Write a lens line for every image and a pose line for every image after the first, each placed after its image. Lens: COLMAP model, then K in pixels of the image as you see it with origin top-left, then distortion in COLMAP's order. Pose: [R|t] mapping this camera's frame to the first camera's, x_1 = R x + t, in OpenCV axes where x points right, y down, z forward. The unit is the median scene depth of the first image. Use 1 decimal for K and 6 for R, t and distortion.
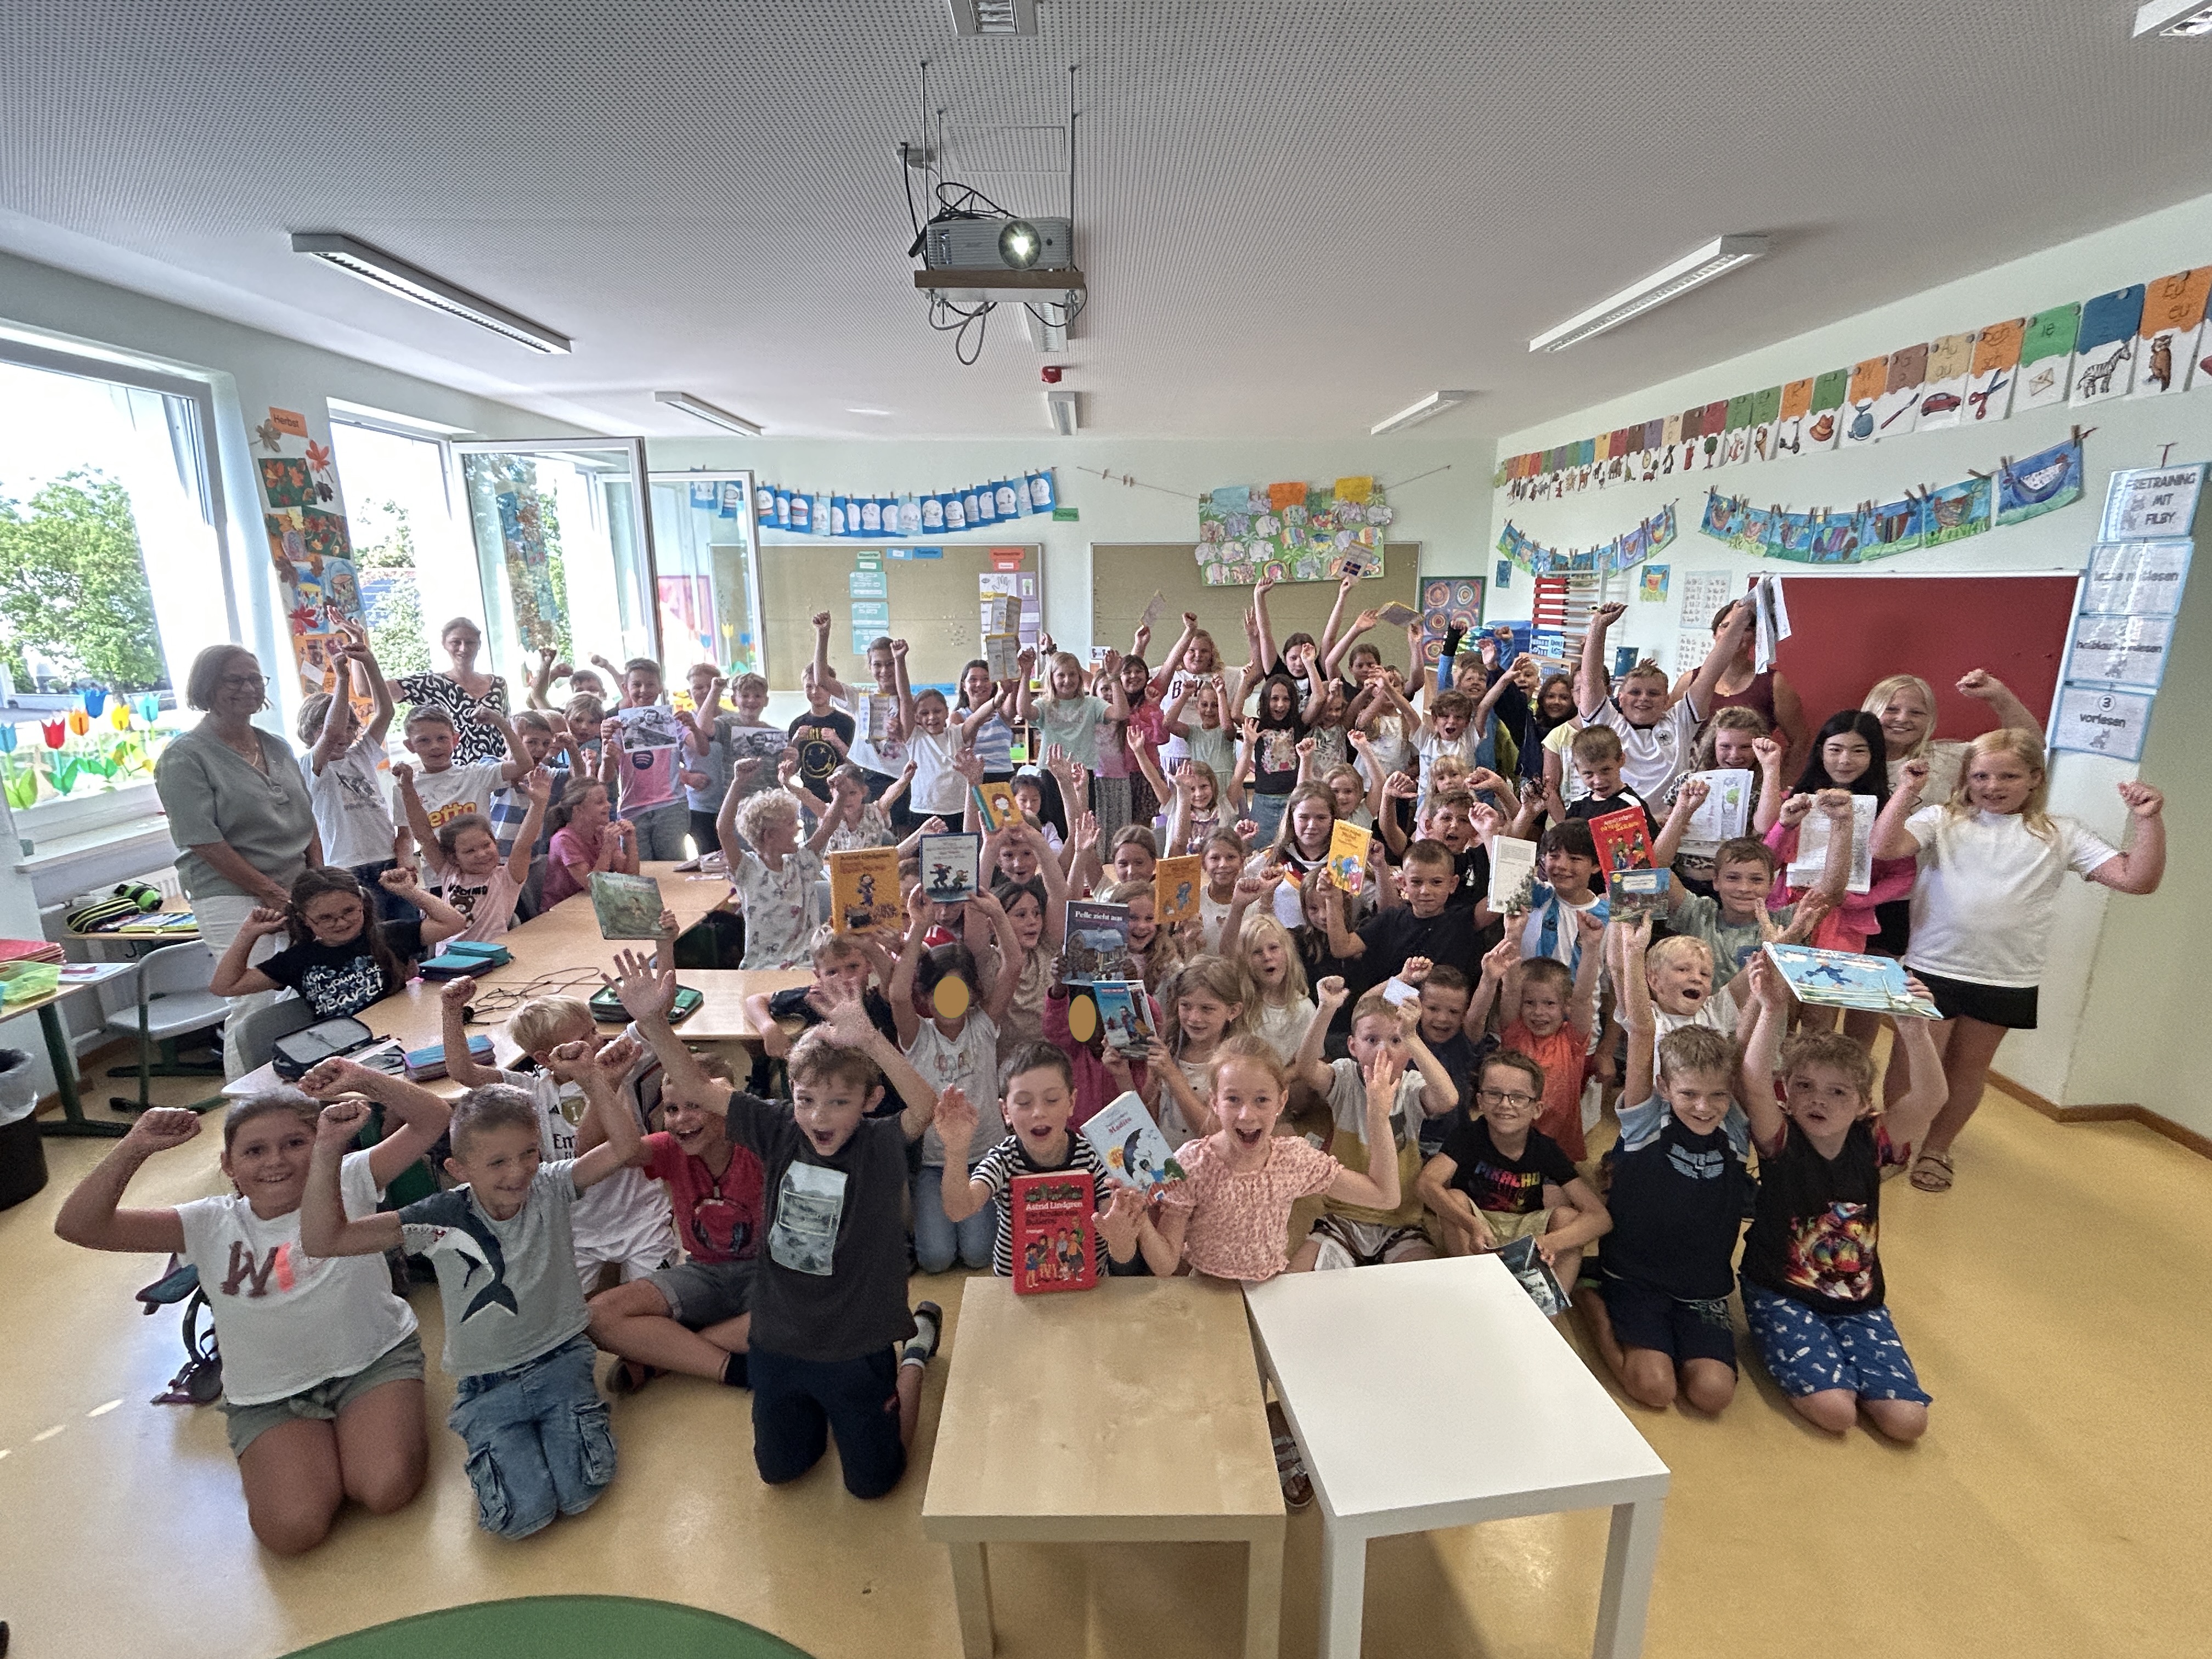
lens RADIAL K [[1053.9, 0, 1087.1], [0, 1053.9, 835.2], [0, 0, 1]] dist [0.004688, -0.001022]
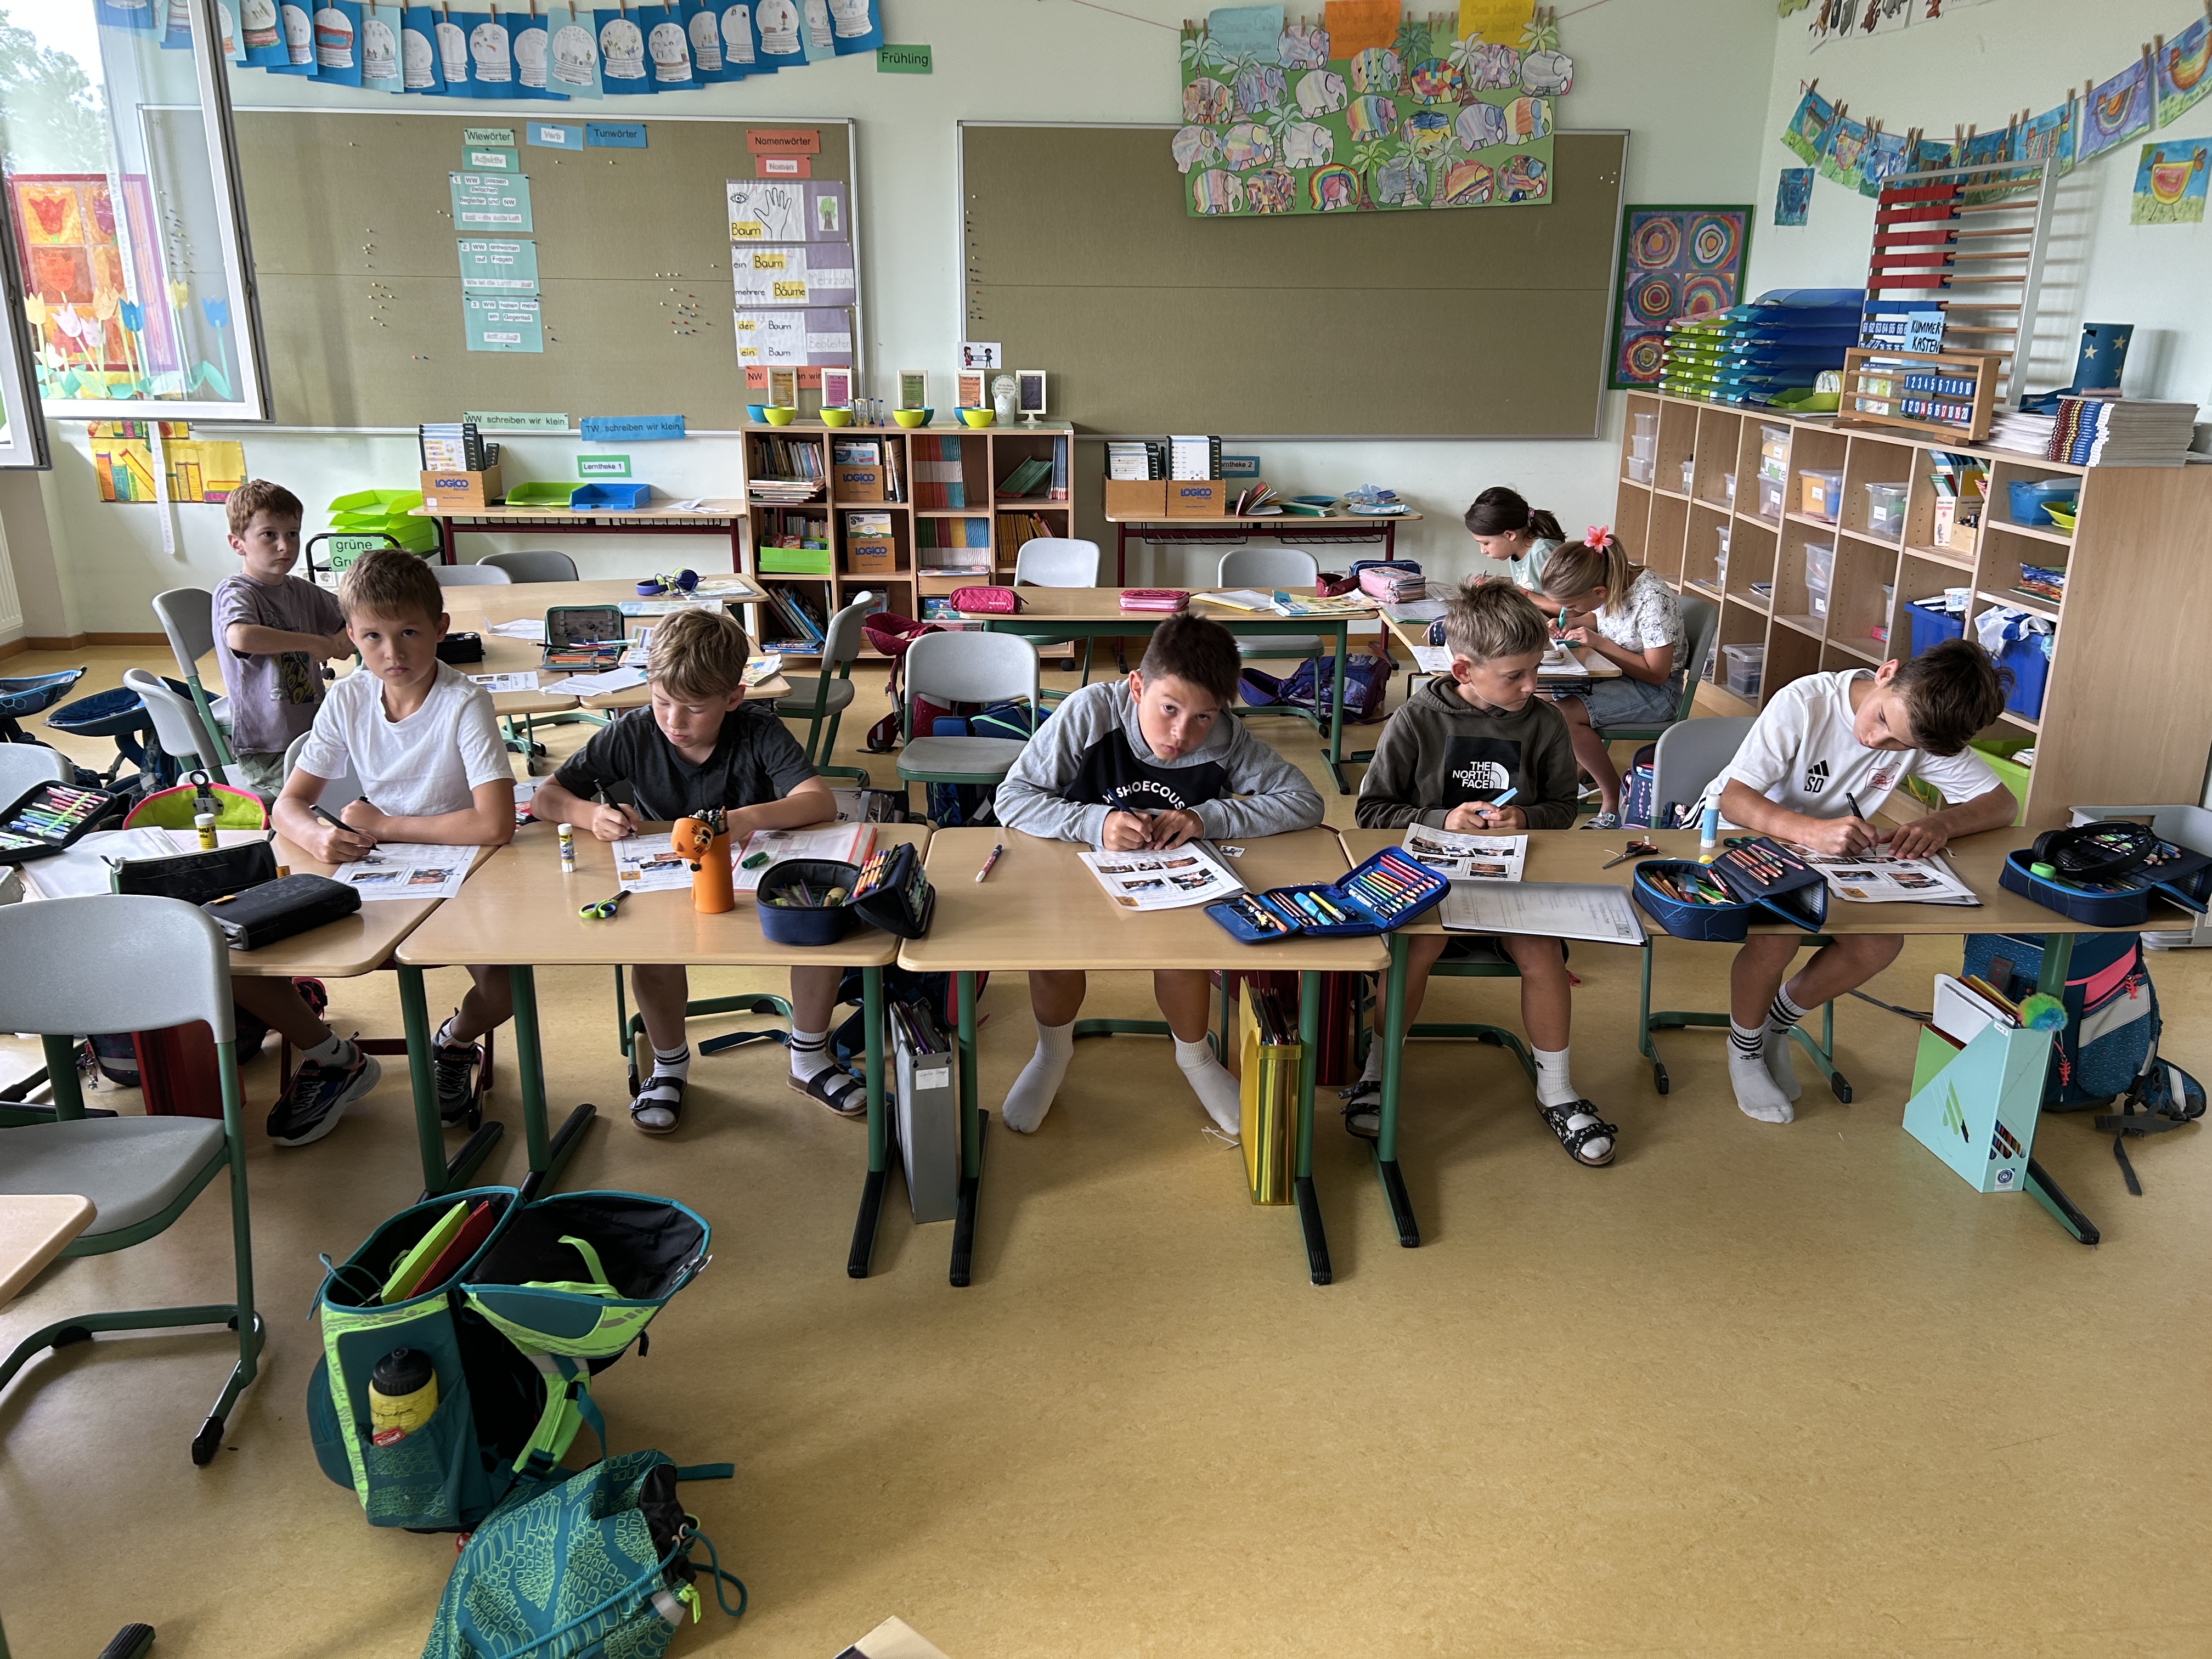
lens RADIAL K [[1654.2, 0, 1104.1], [0, 1654.2, 824.3], [0, 0, 1]] dist [0.060028, -0.080236]
pose [[0.999033, -0.002219, 0.043909, 0.130263], [-0.001235, 0.996917, 0.078459, -0.054795], [-0.043947, -0.078437, 0.995950, 0.745743]]
